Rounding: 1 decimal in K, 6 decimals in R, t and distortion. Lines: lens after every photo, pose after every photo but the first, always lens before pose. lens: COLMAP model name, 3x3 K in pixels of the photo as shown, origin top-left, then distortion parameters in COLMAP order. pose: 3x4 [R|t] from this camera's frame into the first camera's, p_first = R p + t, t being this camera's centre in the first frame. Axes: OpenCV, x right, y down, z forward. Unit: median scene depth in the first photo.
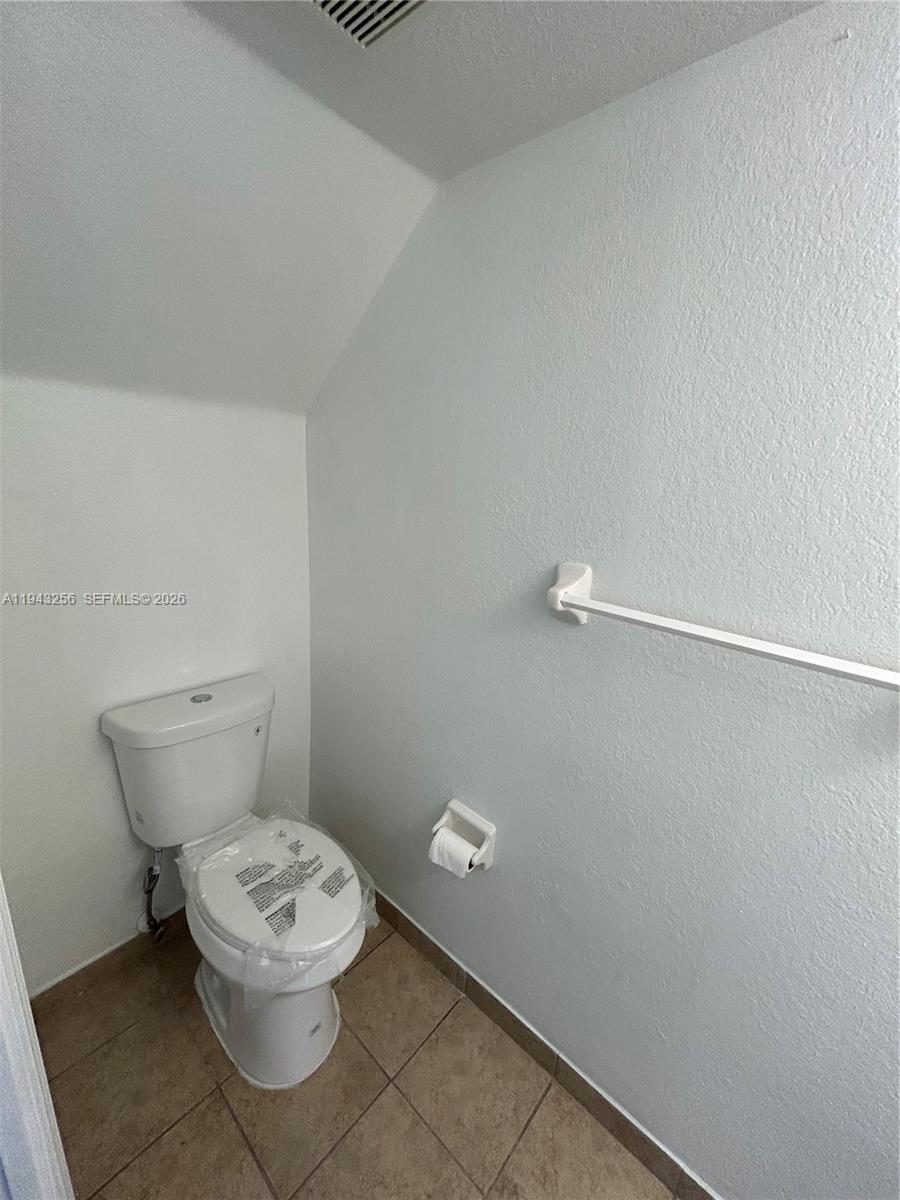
lens RADIAL K [[480.4, 0, 450.0], [0, 480.4, 600.0], [0, 0, 1]] dist [-0.001933, -0.000687]
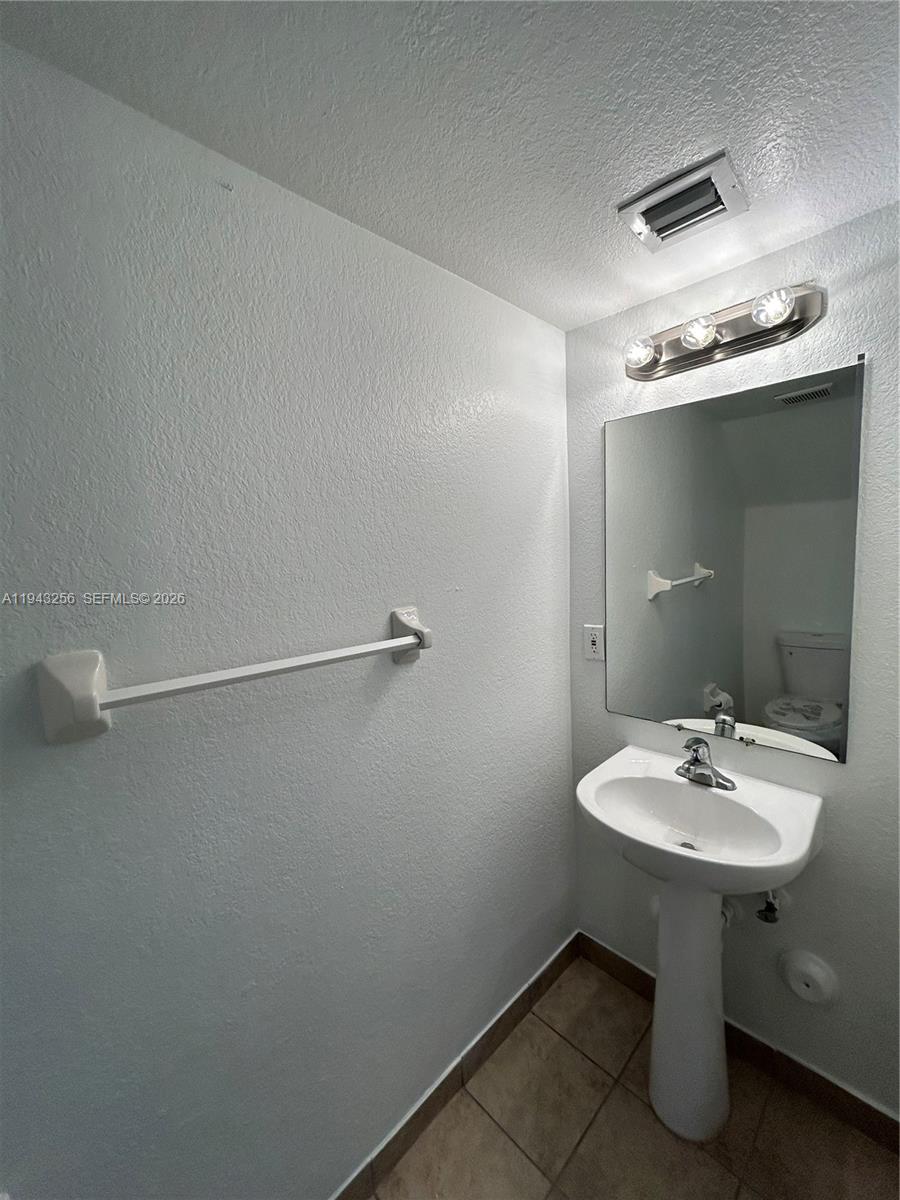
lens RADIAL K [[480.4, 0, 450.0], [0, 480.4, 600.0], [0, 0, 1]] dist [-0.001933, -0.000687]
pose [[0.068871, -0.165152, 0.983860, -0.401468], [0.293205, 0.945998, 0.138272, -0.091275], [-0.953566, 0.278950, 0.113575, 0.416586]]
